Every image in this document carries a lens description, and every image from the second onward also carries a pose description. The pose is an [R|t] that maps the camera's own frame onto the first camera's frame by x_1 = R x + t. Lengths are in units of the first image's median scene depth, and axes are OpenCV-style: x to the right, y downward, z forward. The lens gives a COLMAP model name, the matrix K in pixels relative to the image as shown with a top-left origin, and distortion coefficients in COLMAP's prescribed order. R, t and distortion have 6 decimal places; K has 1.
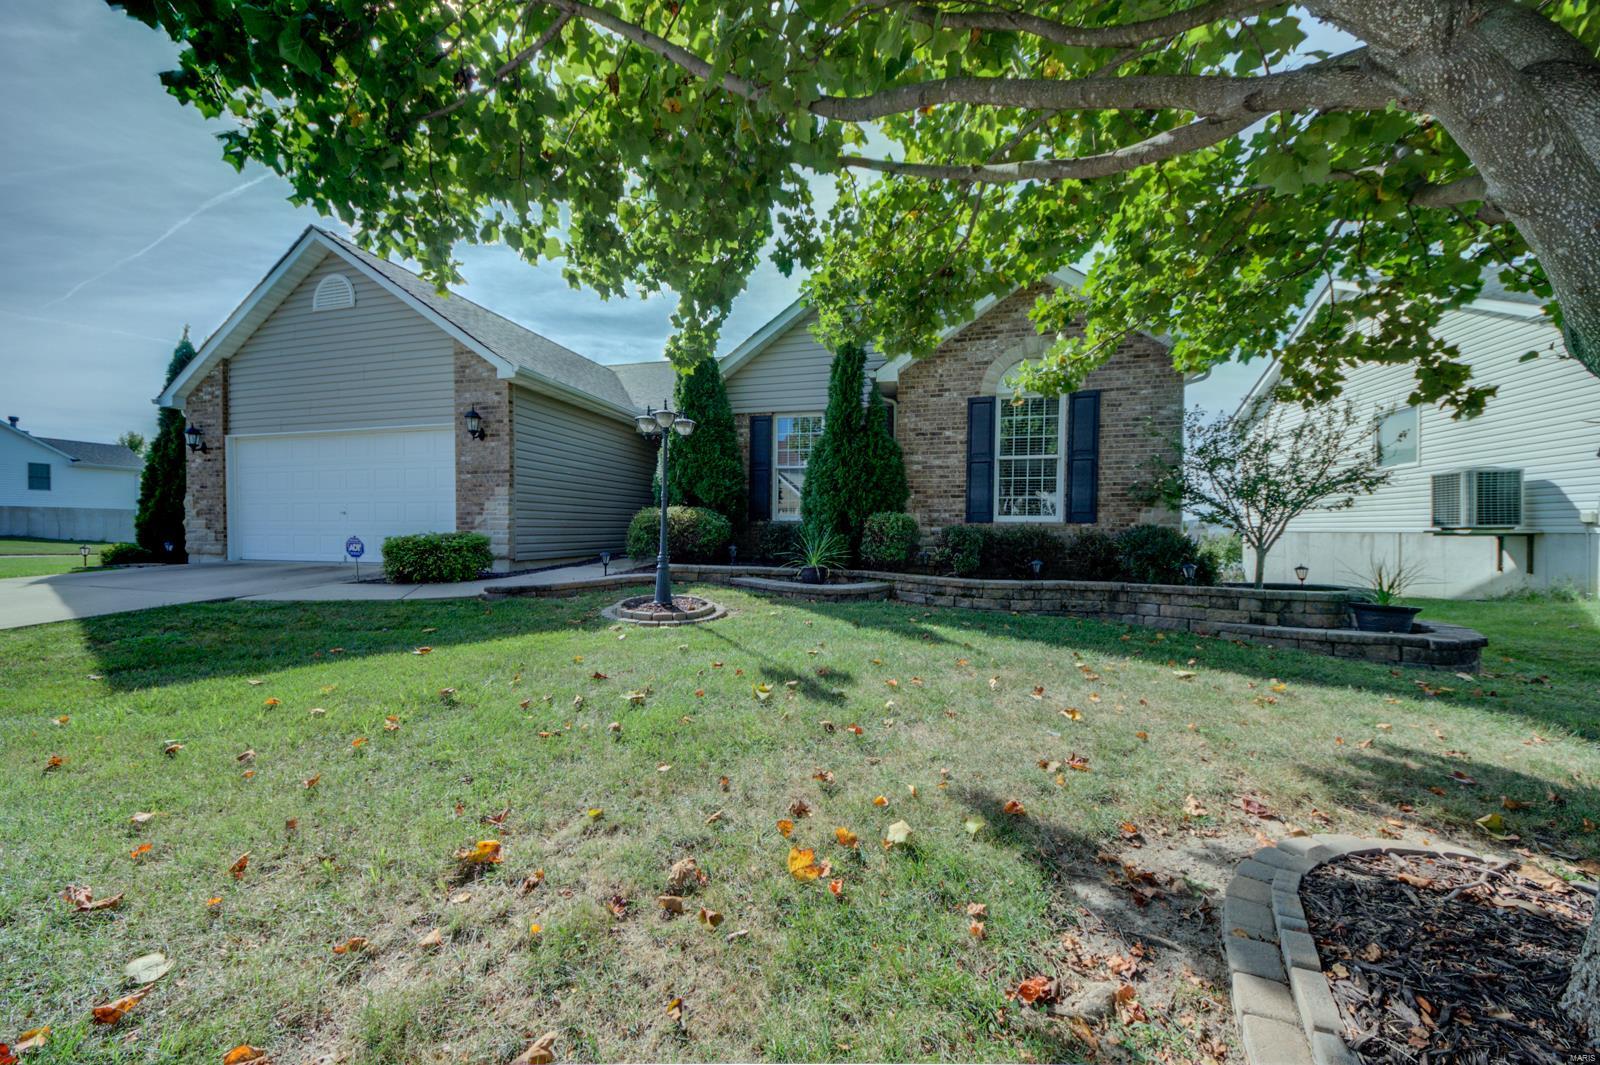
lens RADIAL K [[561.1, 0, 795.9], [0, 561.1, 540.8], [0, 0, 1]] dist [0.002973, -0.004053]
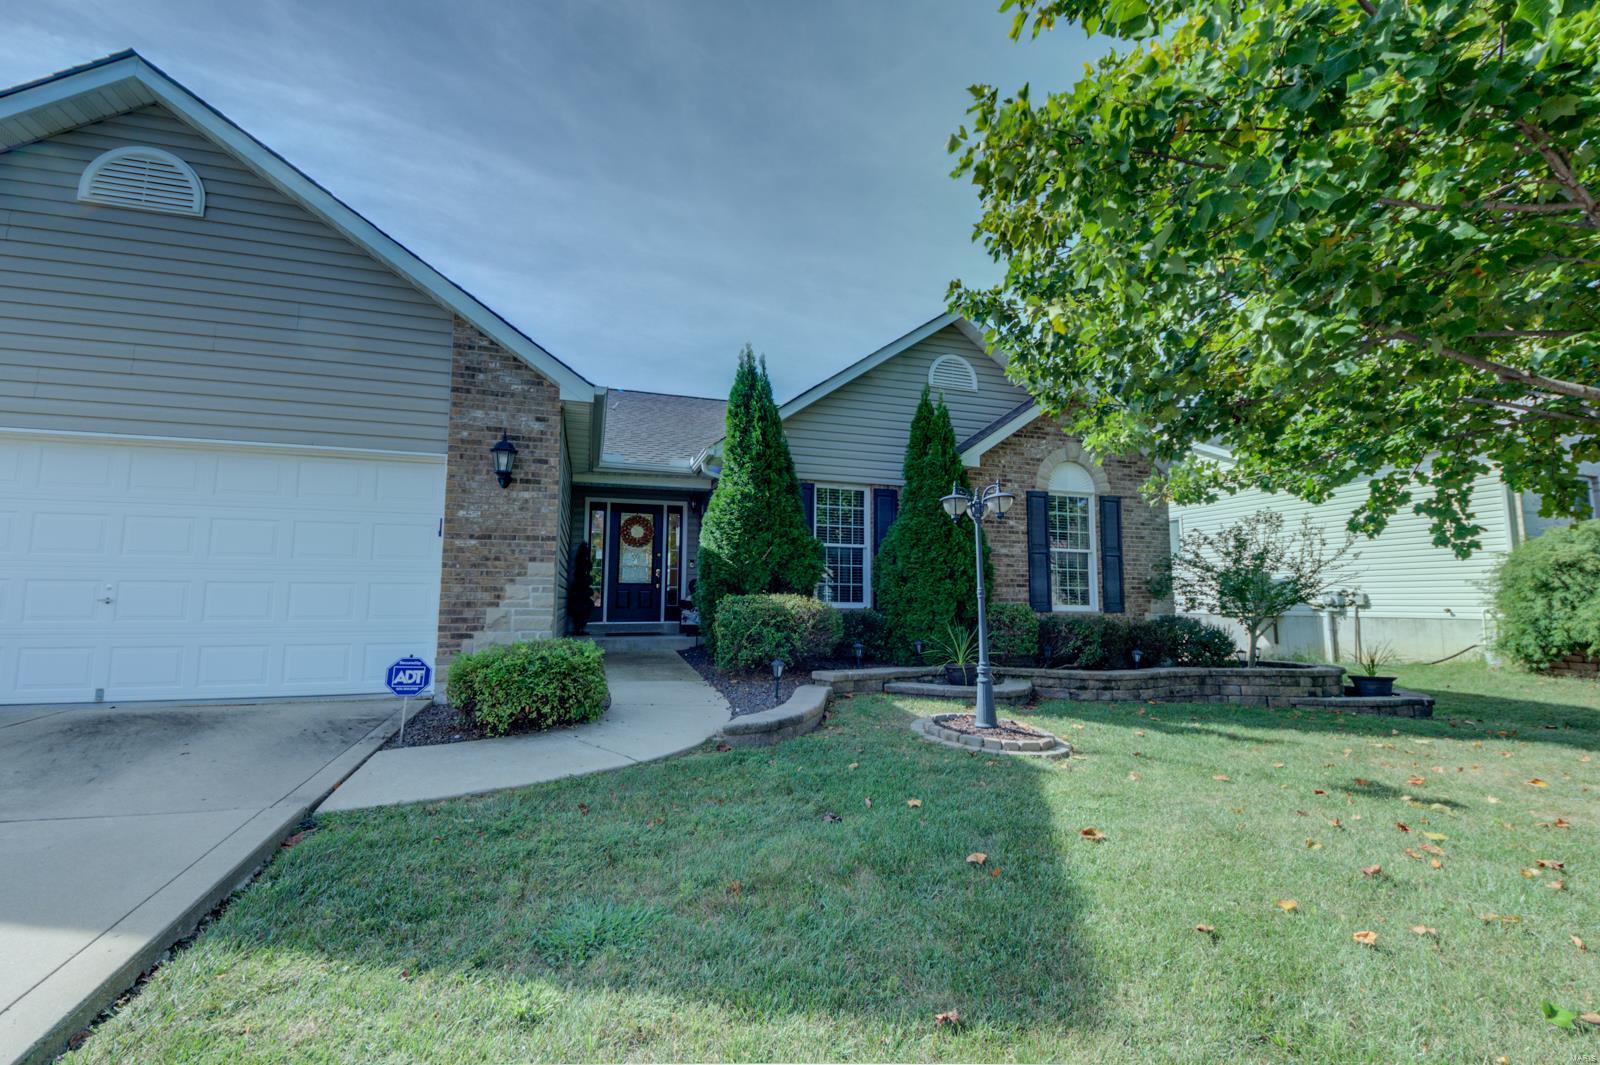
lens RADIAL K [[660.3, 0, 801.3], [0, 660.3, 525.0], [0, 0, 1]] dist [-0.002671, -0.000344]
pose [[0.844402, 0.060893, 0.532238, -0.709685], [0.007147, 0.992150, -0.124852, -0.044496], [-0.535662, 0.109229, 0.837338, 0.217342]]
